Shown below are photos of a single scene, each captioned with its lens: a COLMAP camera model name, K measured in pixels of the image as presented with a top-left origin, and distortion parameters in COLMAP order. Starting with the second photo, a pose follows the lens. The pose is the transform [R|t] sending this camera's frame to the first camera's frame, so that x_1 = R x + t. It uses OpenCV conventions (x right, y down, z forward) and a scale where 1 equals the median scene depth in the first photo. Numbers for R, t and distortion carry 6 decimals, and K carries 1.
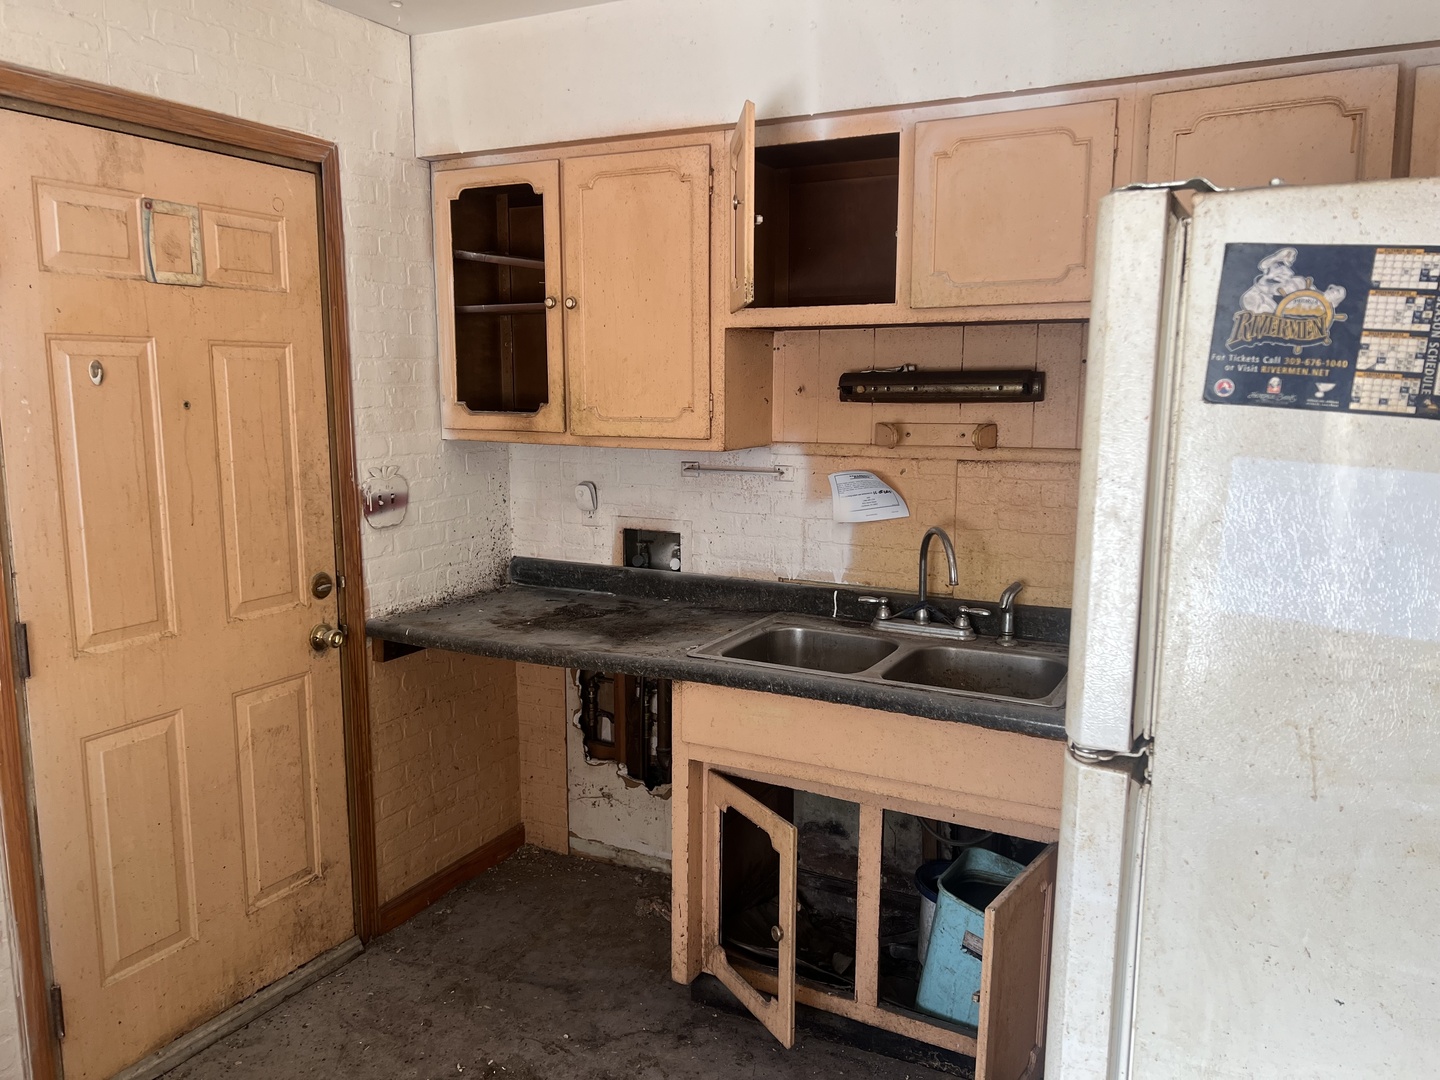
lens RADIAL K [[1077.5, 0, 722.1], [0, 1077.5, 527.9], [0, 0, 1]] dist [0.041571, -0.044628]
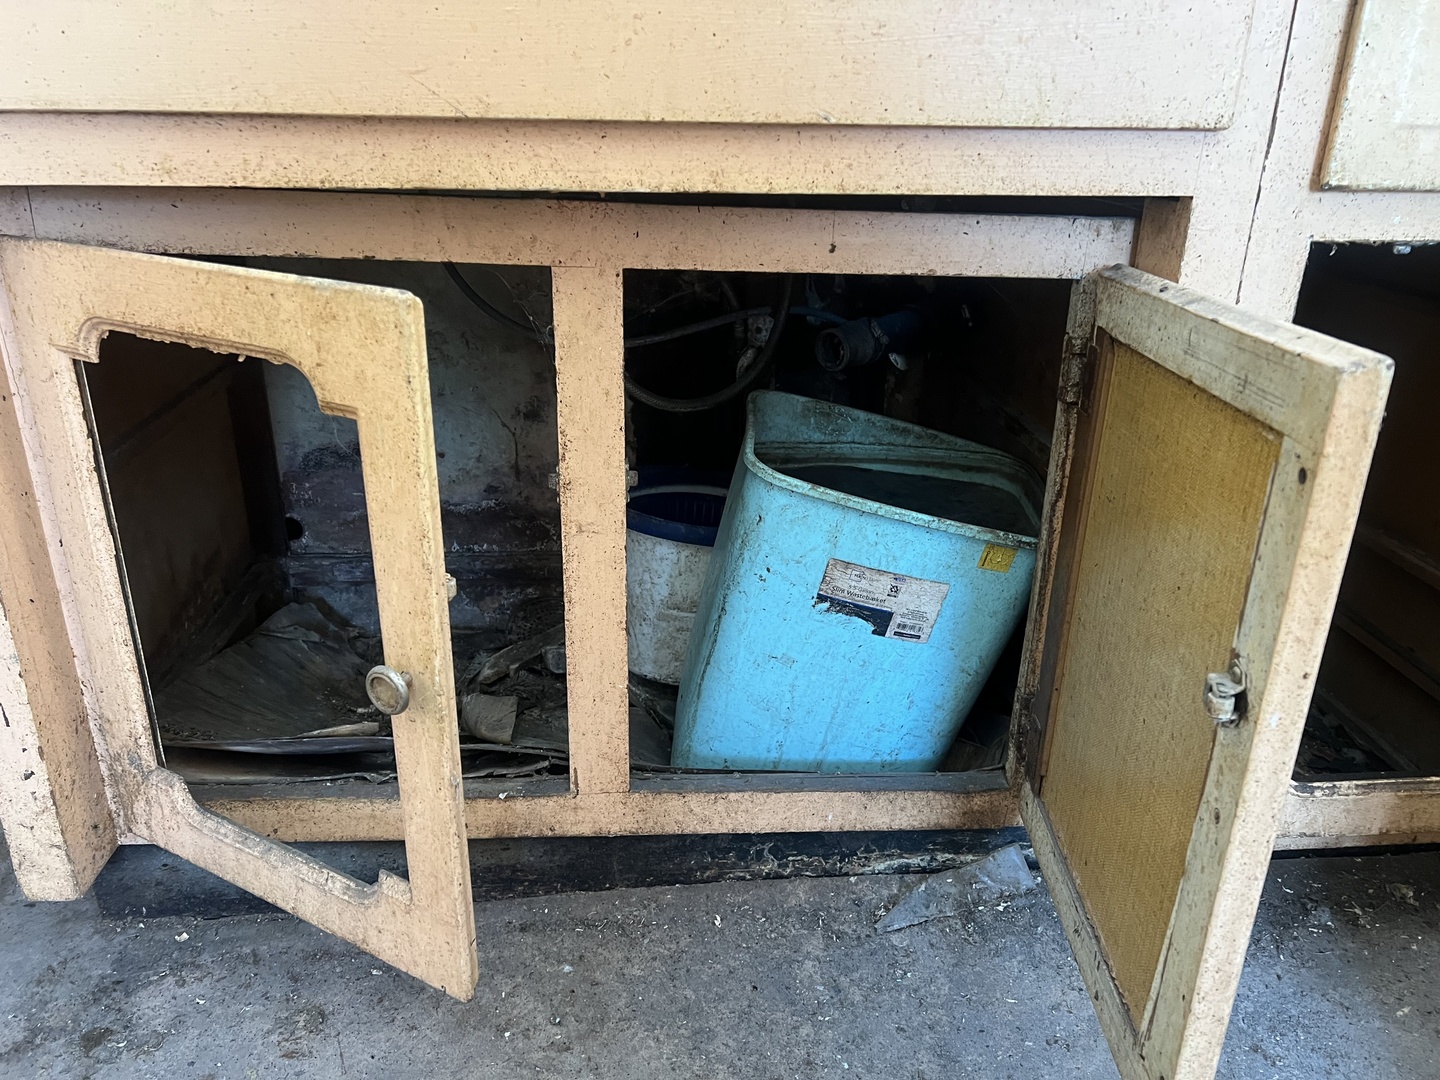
lens RADIAL K [[1077.5, 0, 709.1], [0, 1077.5, 543.9], [0, 0, 1]] dist [0.041571, -0.044628]
pose [[0.848404, -0.195577, 0.491895, -0.010765], [0.059344, 0.958527, 0.278755, 0.235760], [-0.526013, -0.207306, 0.824824, 0.650908]]
